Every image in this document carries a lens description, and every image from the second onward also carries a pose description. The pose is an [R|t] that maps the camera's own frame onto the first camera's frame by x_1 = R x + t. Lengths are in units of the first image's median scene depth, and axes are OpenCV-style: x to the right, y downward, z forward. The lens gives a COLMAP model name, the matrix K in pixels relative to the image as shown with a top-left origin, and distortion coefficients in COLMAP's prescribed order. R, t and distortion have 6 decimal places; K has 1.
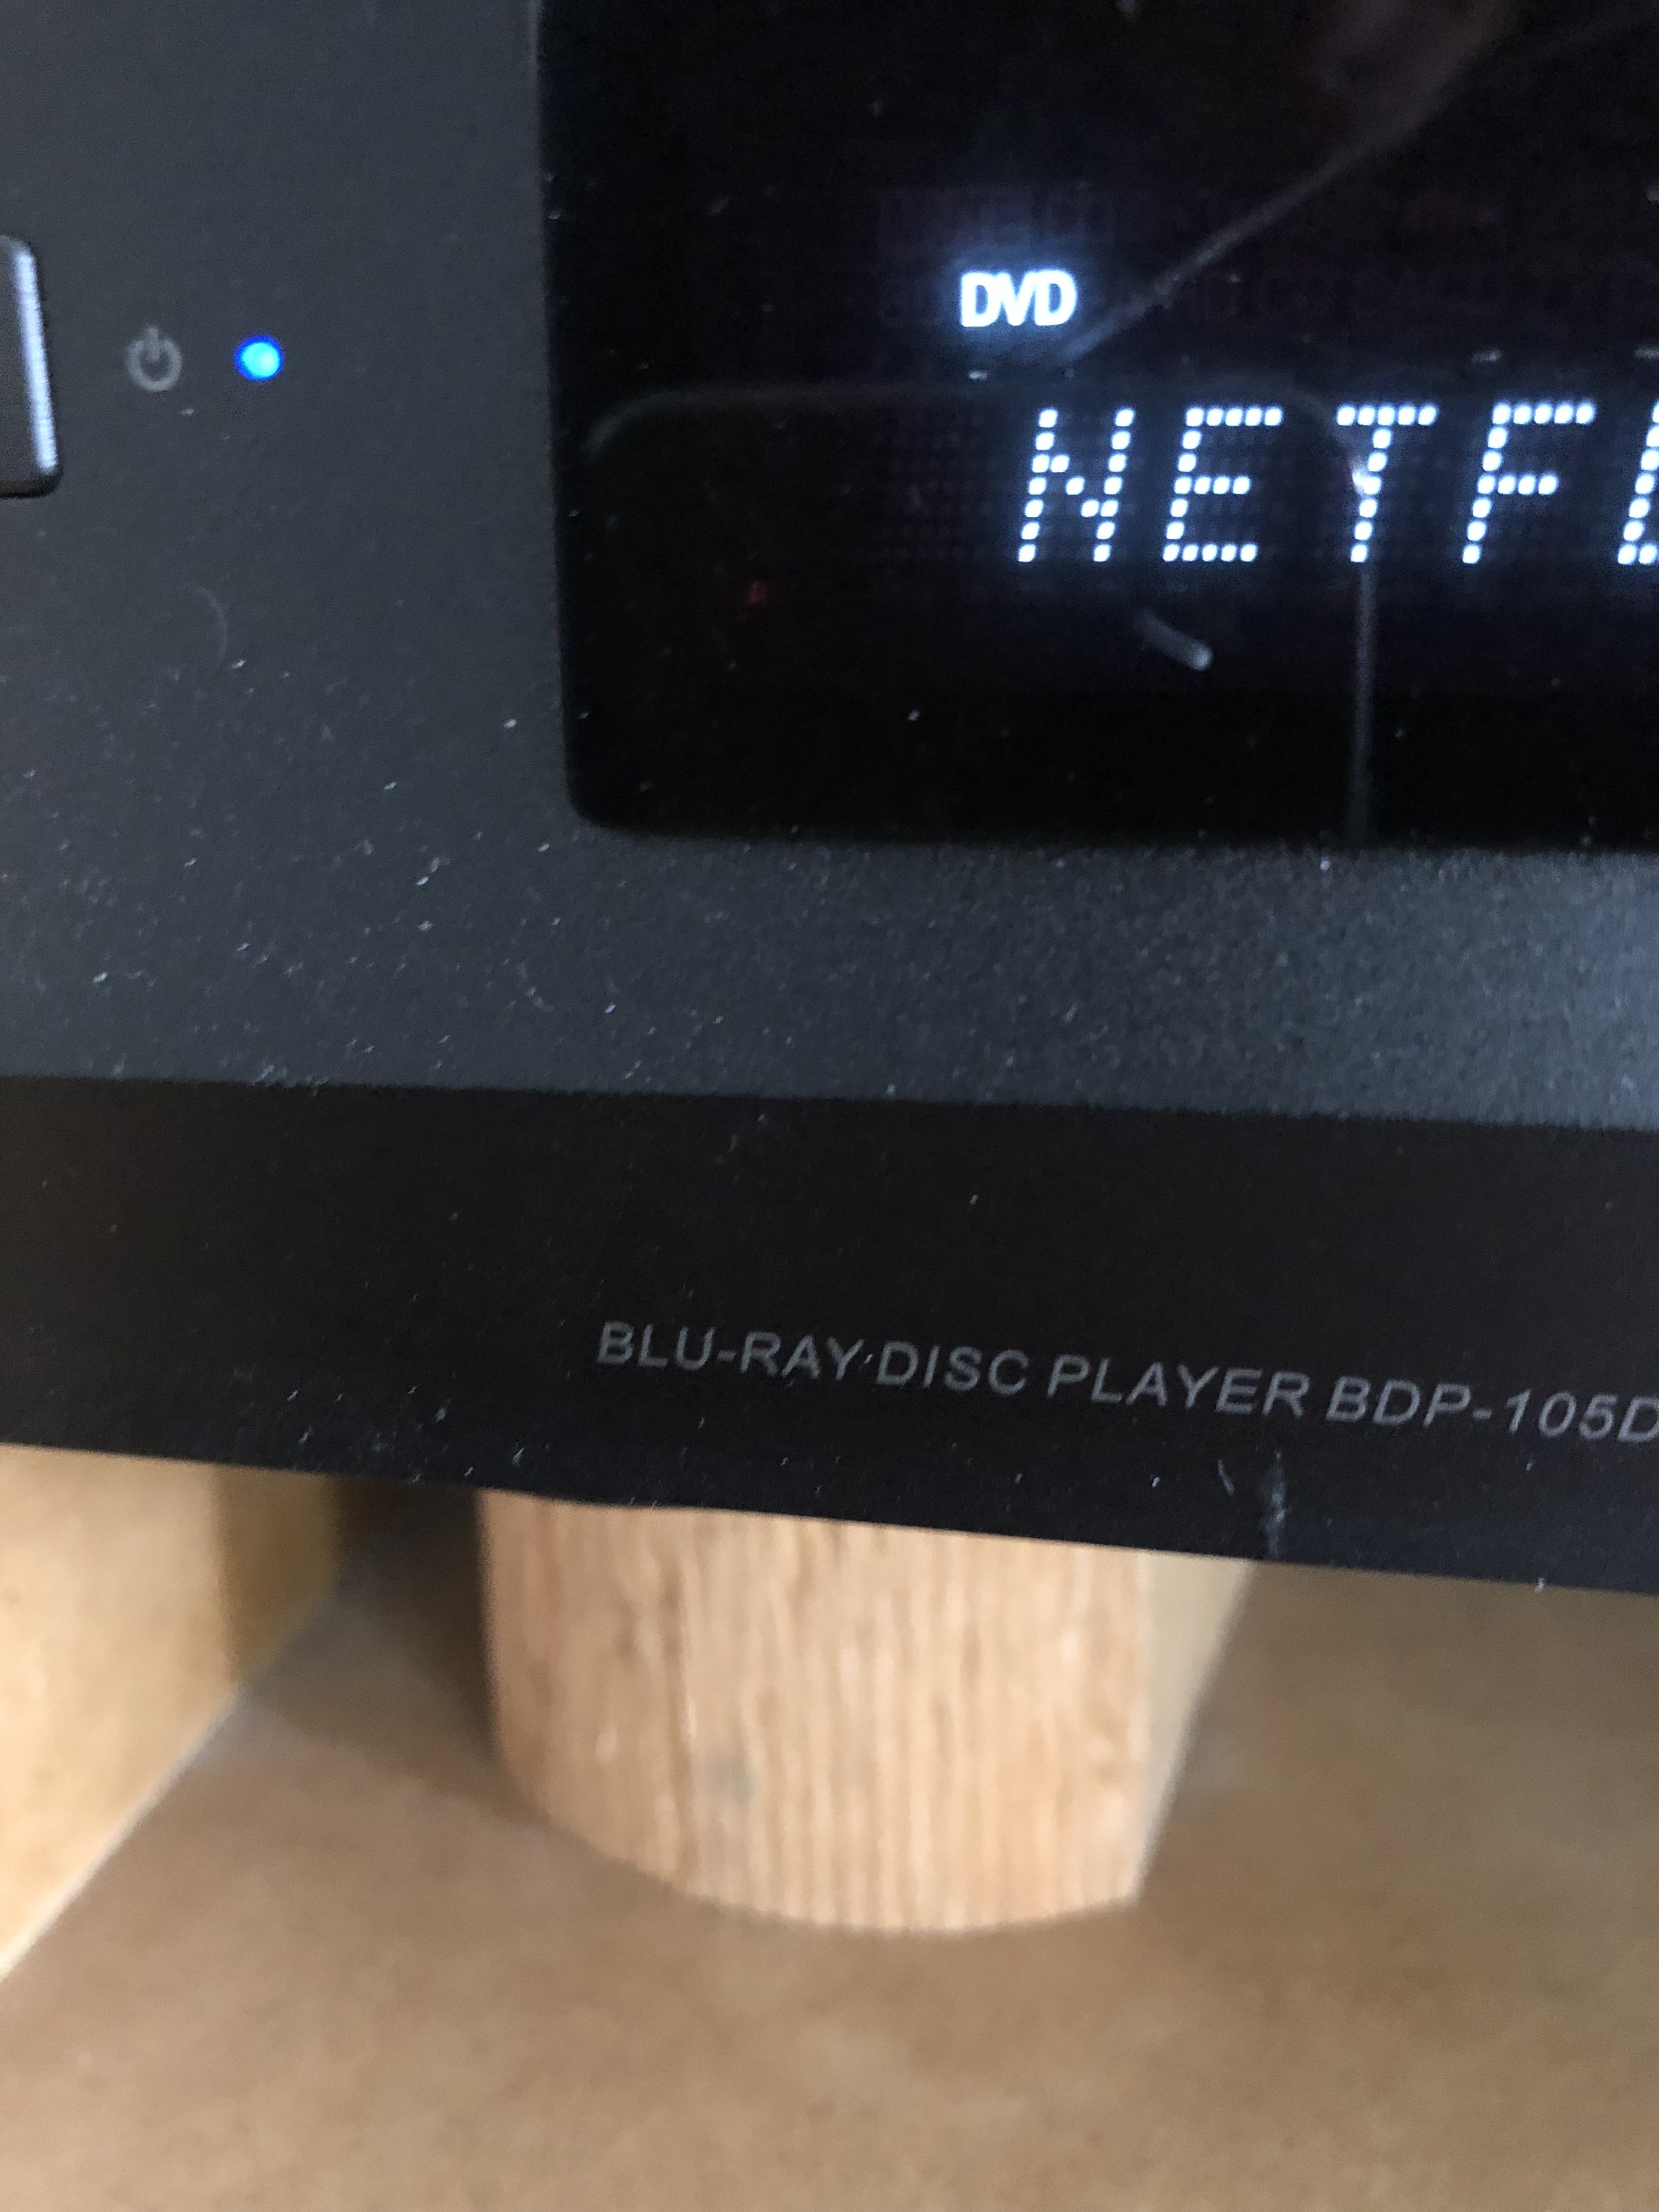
lens RADIAL K [[1781.0, 0, 792.5], [0, 1781.0, 1097.8], [0, 0, 1]] dist [-0.013103, -0.005710]
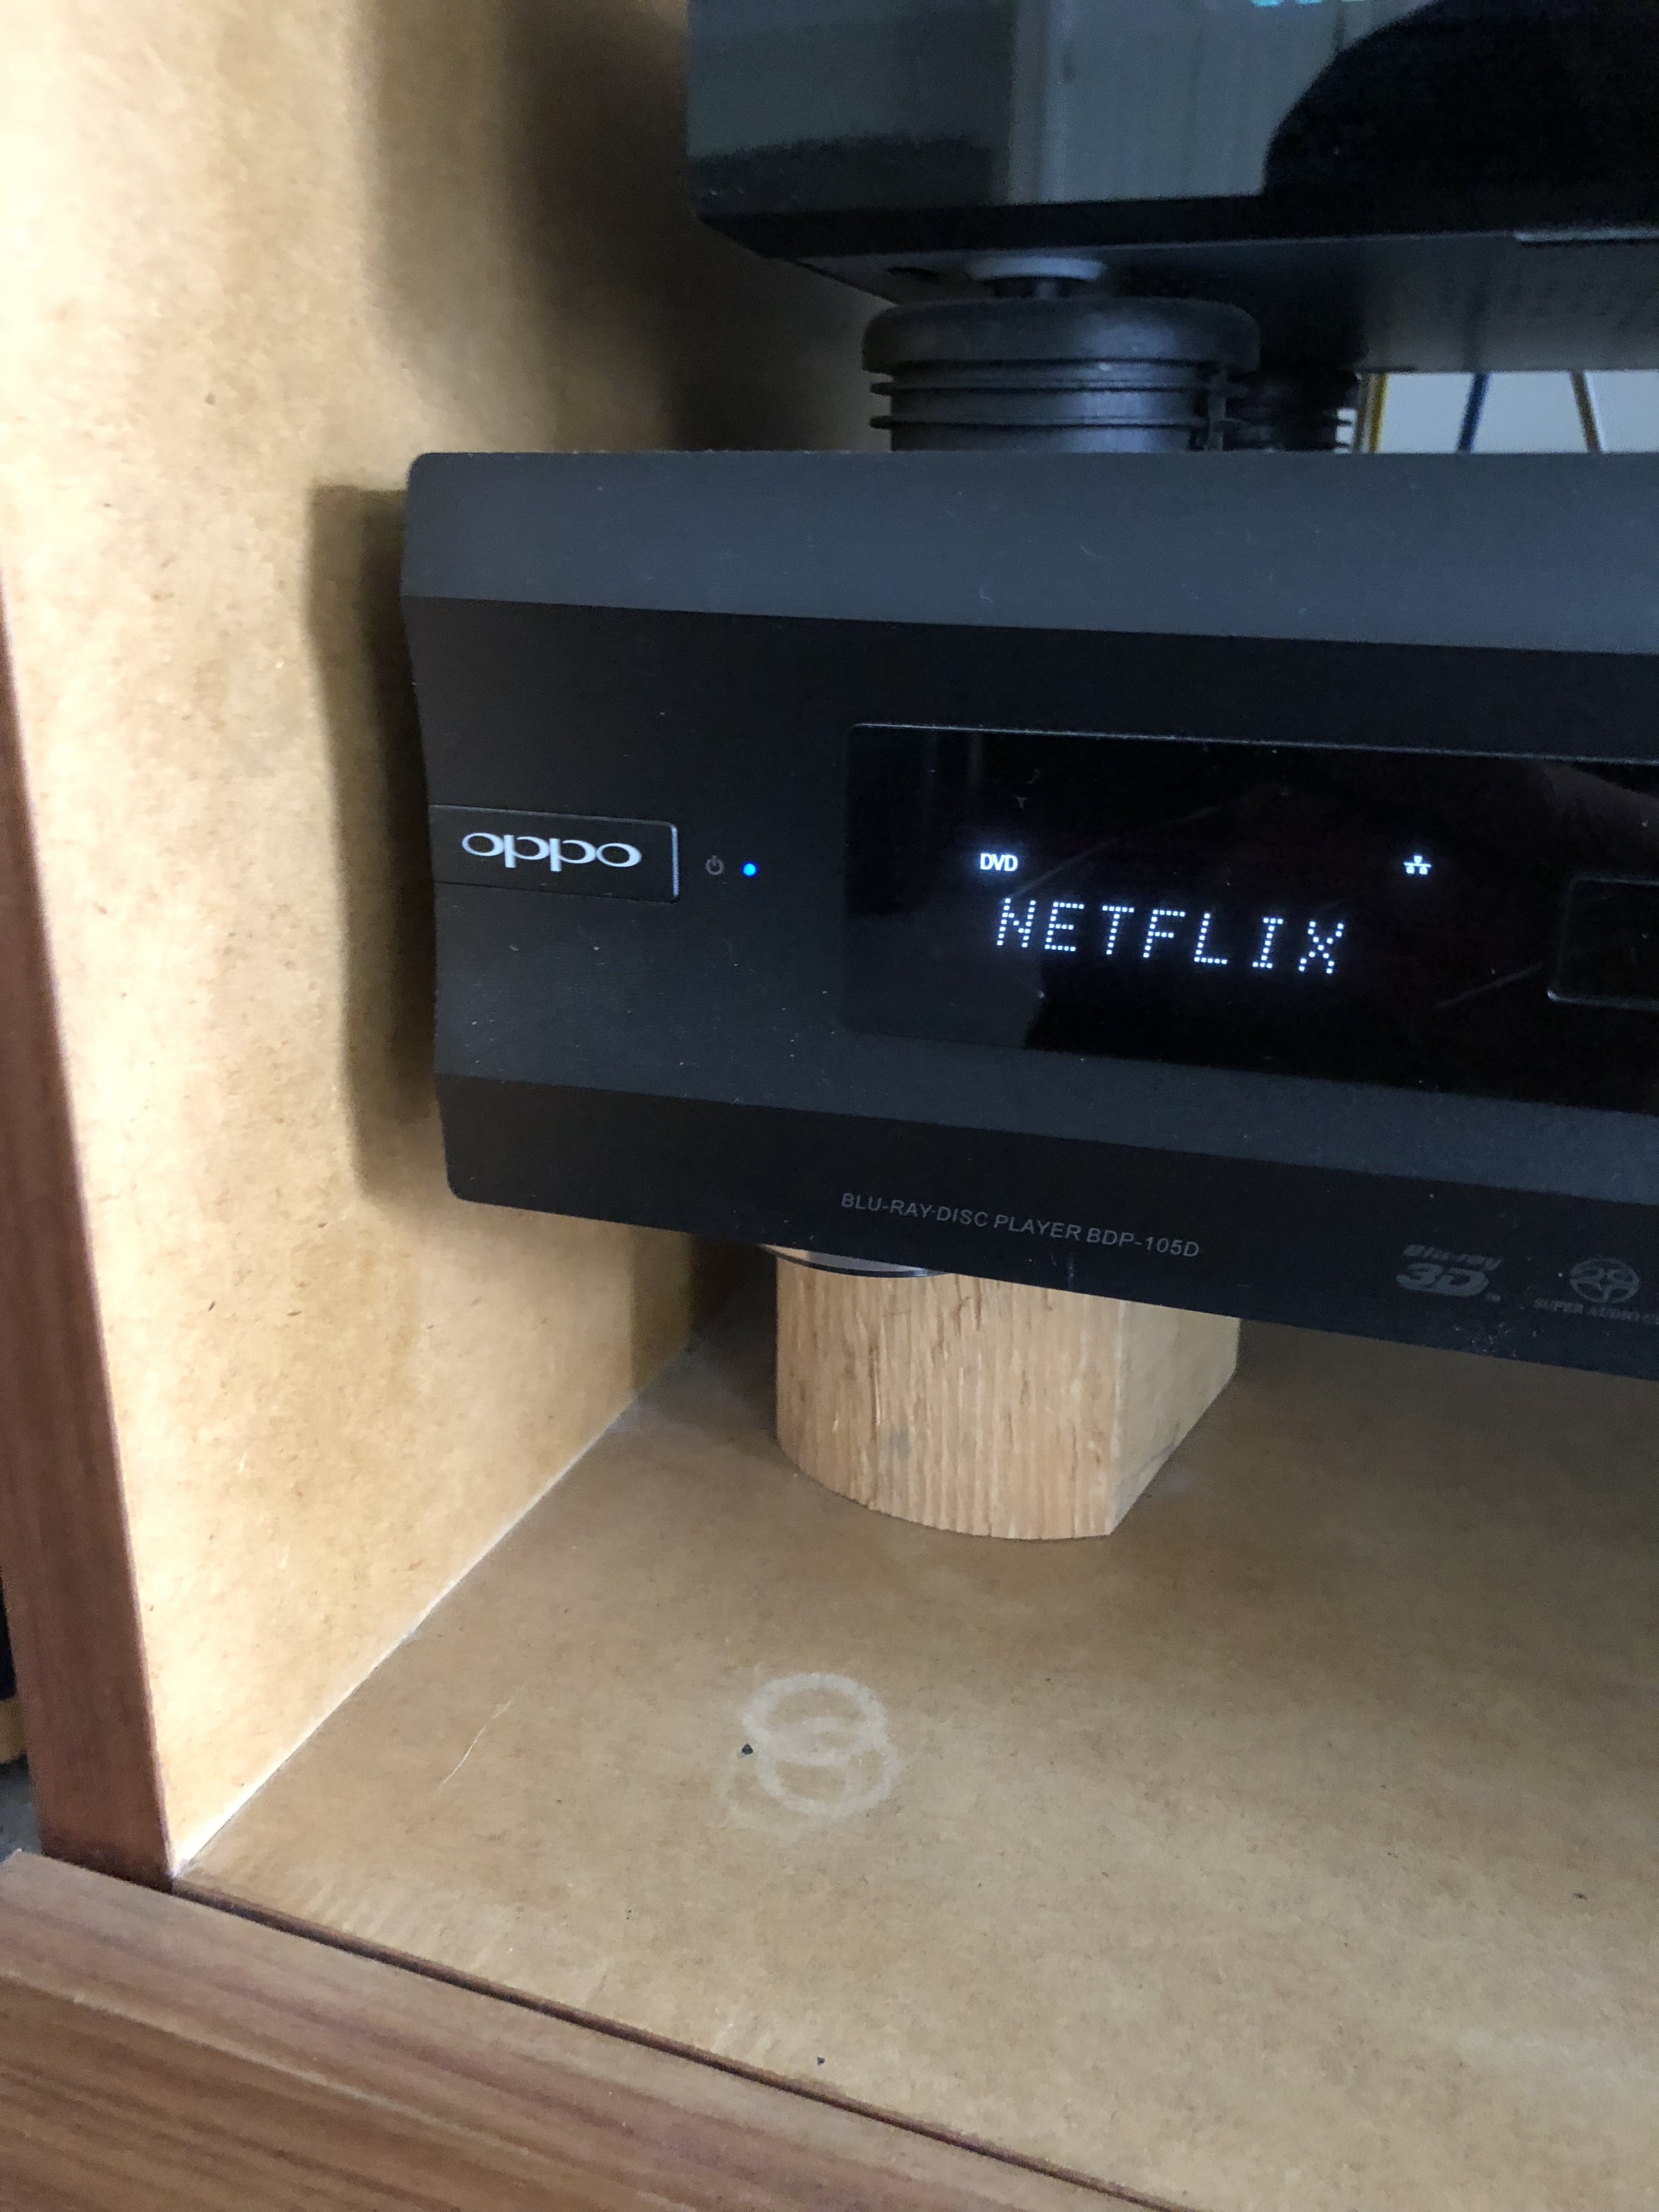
lens RADIAL K [[1781.0, 0, 792.5], [0, 1781.0, 1097.8], [0, 0, 1]] dist [-0.013103, -0.005710]
pose [[0.987246, 0.063108, -0.146158, 0.236271], [-0.056570, 0.997221, 0.048469, -0.170187], [0.148810, -0.039582, 0.988073, -1.955827]]
